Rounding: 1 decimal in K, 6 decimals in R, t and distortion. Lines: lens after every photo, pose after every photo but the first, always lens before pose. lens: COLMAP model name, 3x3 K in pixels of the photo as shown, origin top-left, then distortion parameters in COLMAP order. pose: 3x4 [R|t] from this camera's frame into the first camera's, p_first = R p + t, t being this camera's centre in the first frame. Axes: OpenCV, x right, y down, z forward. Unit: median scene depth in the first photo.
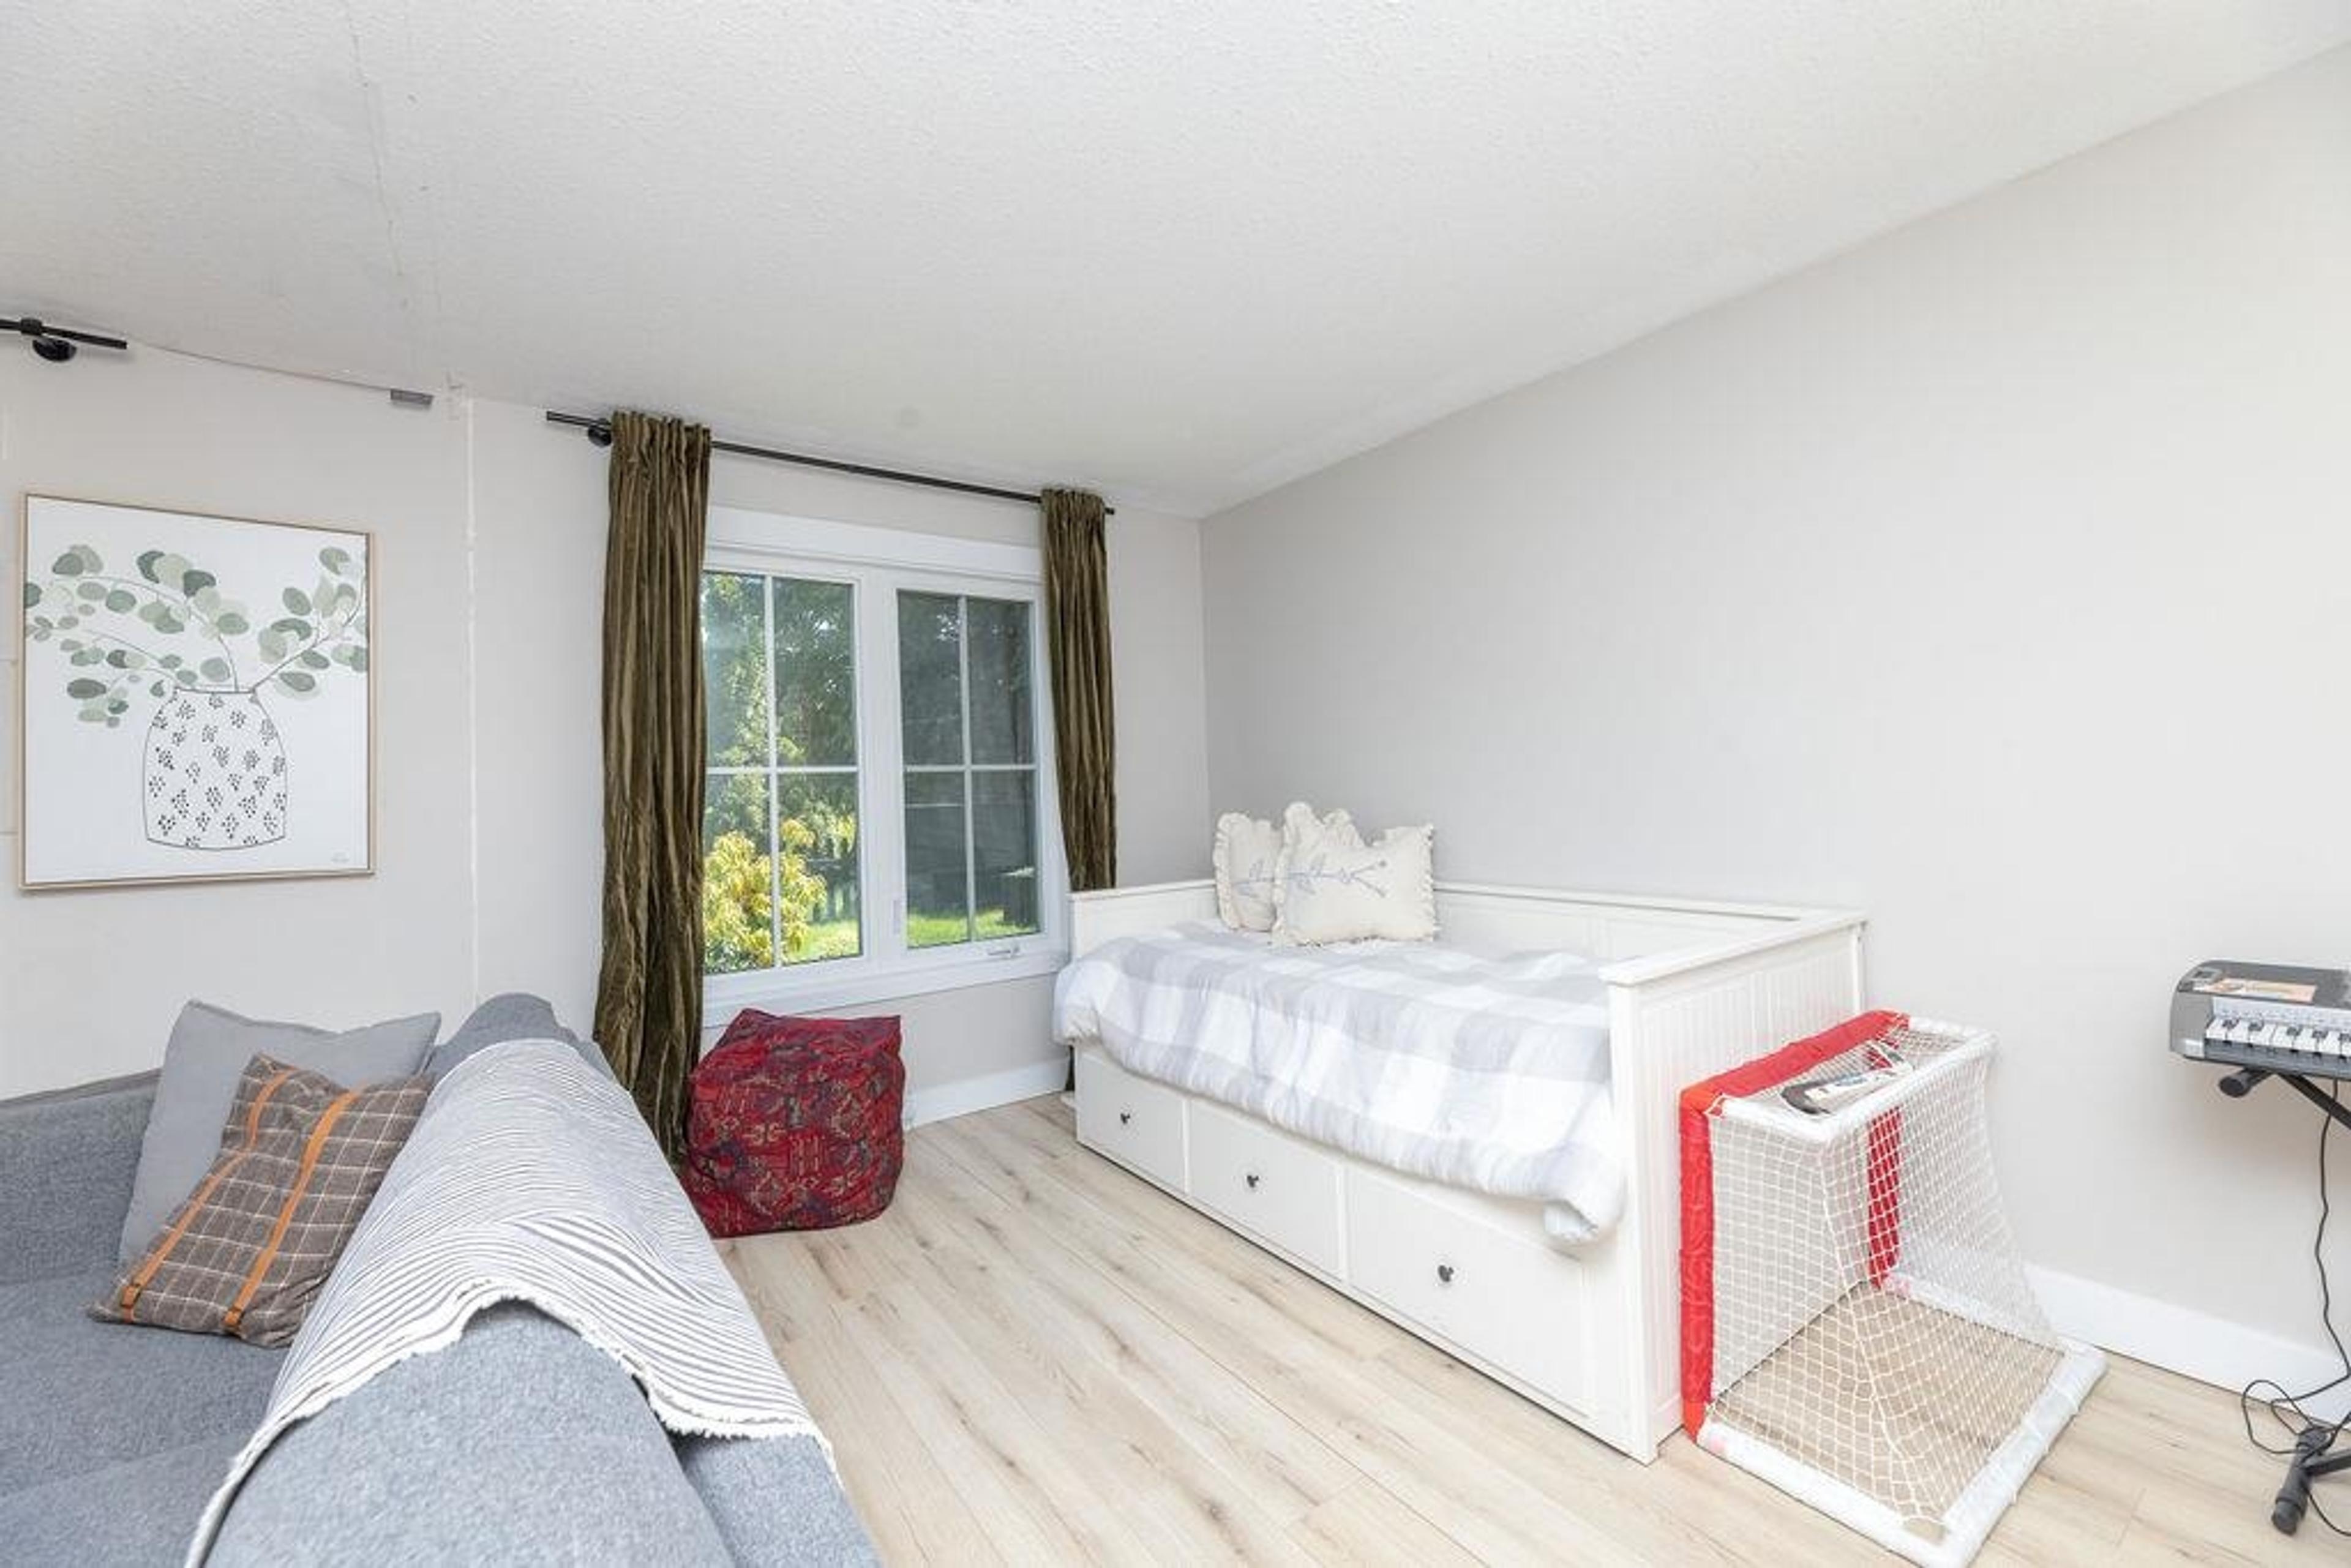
lens RADIAL K [[936.3, 0, 1174.3], [0, 936.3, 767.0], [0, 0, 1]] dist [-0.001708, -0.000669]
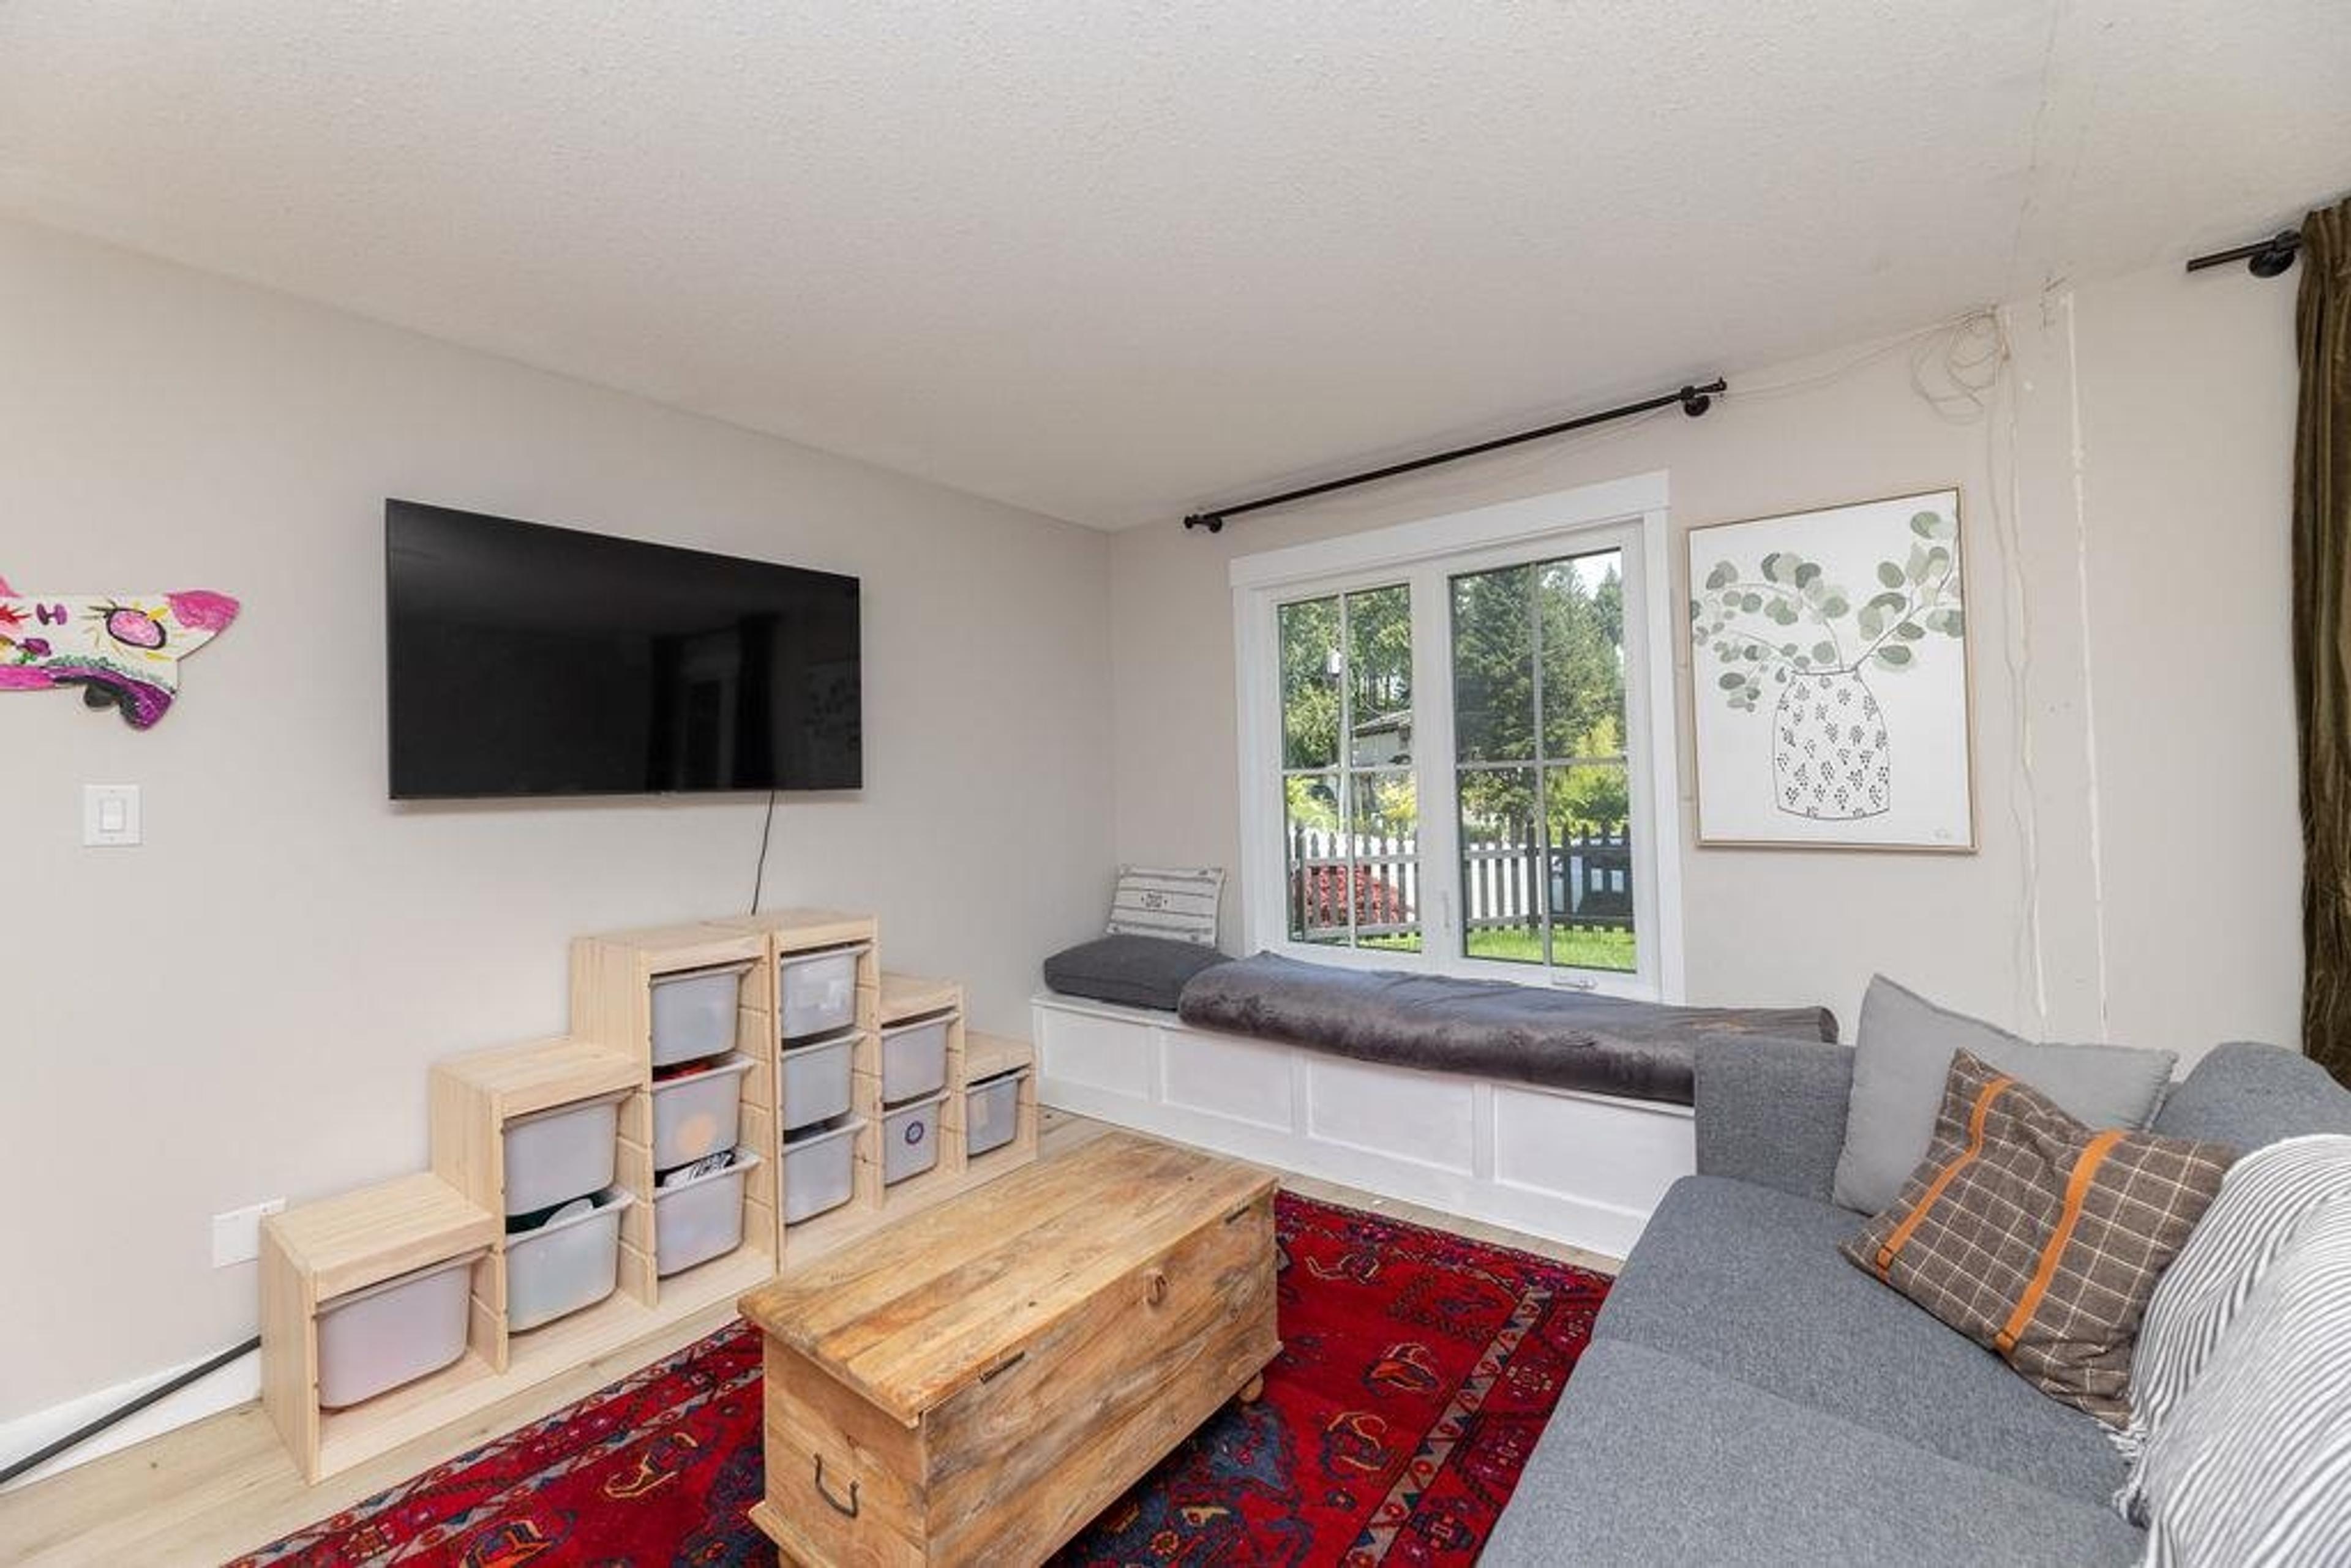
lens RADIAL K [[952.2, 0, 1170.6], [0, 952.2, 768.7], [0, 0, 1]] dist [-0.000014, 0.000025]
pose [[0.265380, 0.004365, -0.964134, -0.170876], [0.046007, 0.998793, 0.017185, -0.024453], [0.963045, -0.048918, 0.264859, -0.022430]]
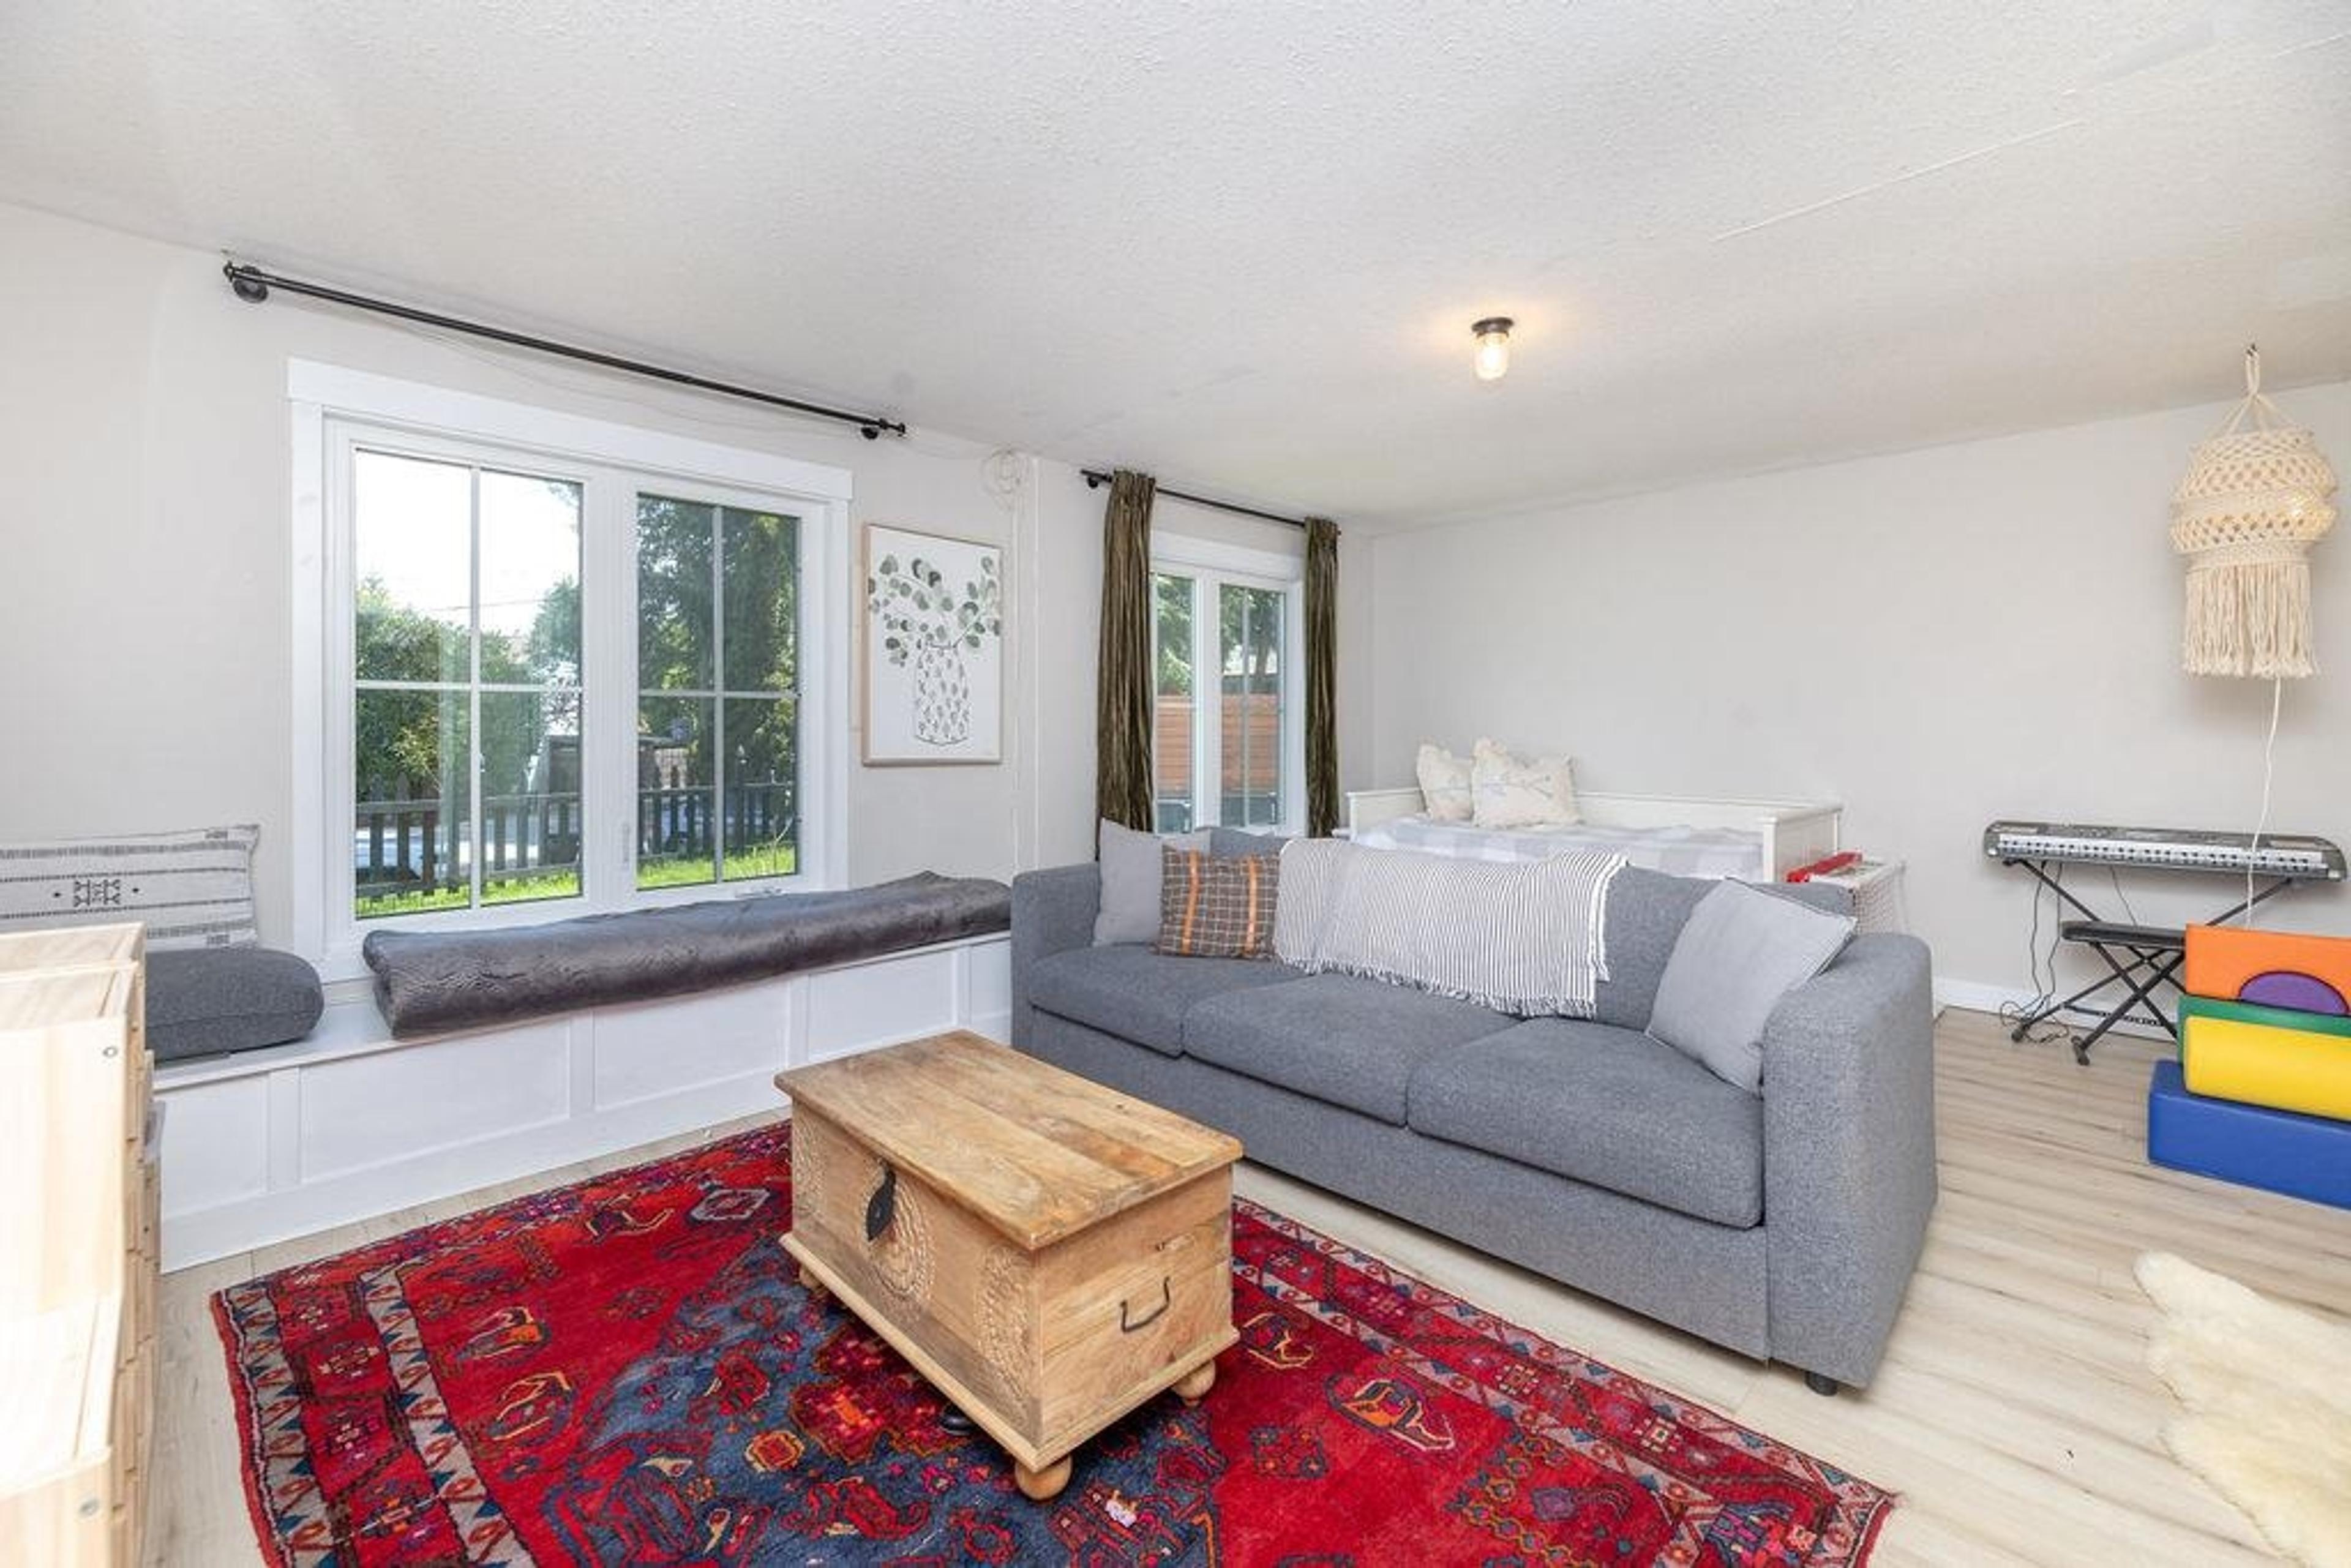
lens RADIAL K [[983.6, 0, 1174.0], [0, 983.6, 723.5], [0, 0, 1]] dist [0.001139, 0.000132]
pose [[0.987337, 0.035077, 0.154708, -0.902022], [-0.037771, 0.999181, 0.014511, 0.012633], [-0.154072, -0.020171, 0.987854, -0.758812]]
